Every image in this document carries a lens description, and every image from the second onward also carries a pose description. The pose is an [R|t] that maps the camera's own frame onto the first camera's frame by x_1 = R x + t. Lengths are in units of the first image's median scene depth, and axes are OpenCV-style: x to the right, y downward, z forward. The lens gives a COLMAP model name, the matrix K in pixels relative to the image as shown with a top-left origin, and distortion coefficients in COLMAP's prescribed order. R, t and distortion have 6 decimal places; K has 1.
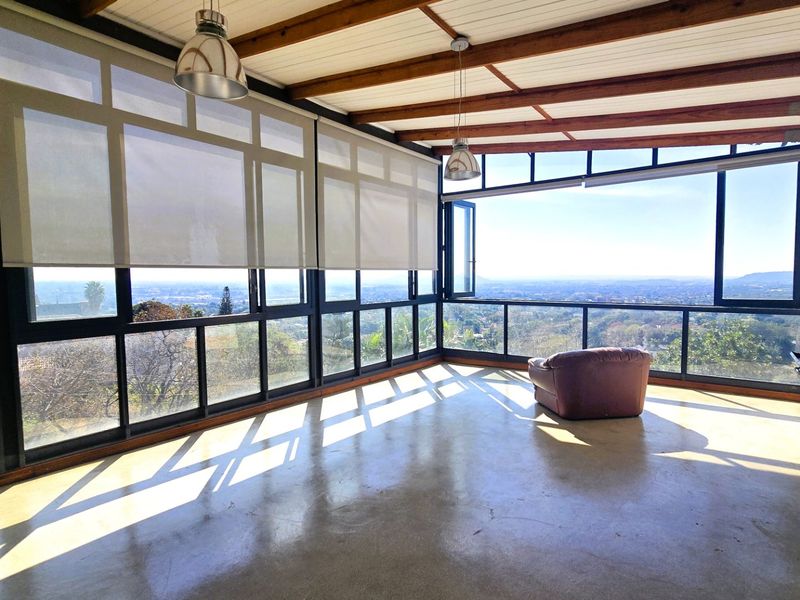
lens RADIAL K [[443.2, 0, 397.2], [0, 443.2, 304.5], [0, 0, 1]] dist [-0.002279, 0.000723]
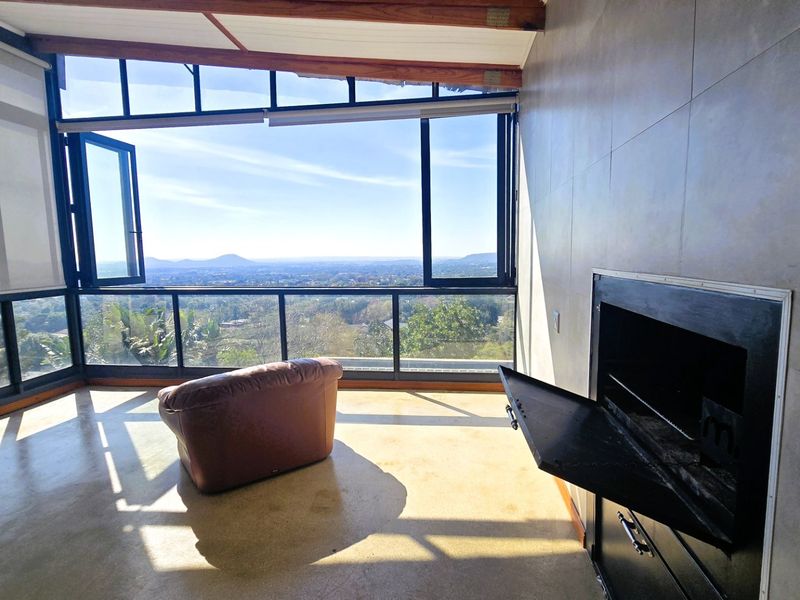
lens RADIAL K [[443.2, 0, 402.4], [0, 443.2, 300.2], [0, 0, 1]] dist [-0.002279, 0.000723]
pose [[0.866684, -0.053251, 0.496007, 0.234536], [0.037296, 0.998420, 0.042021, -0.006994], [-0.497461, -0.017920, 0.867301, 0.265162]]
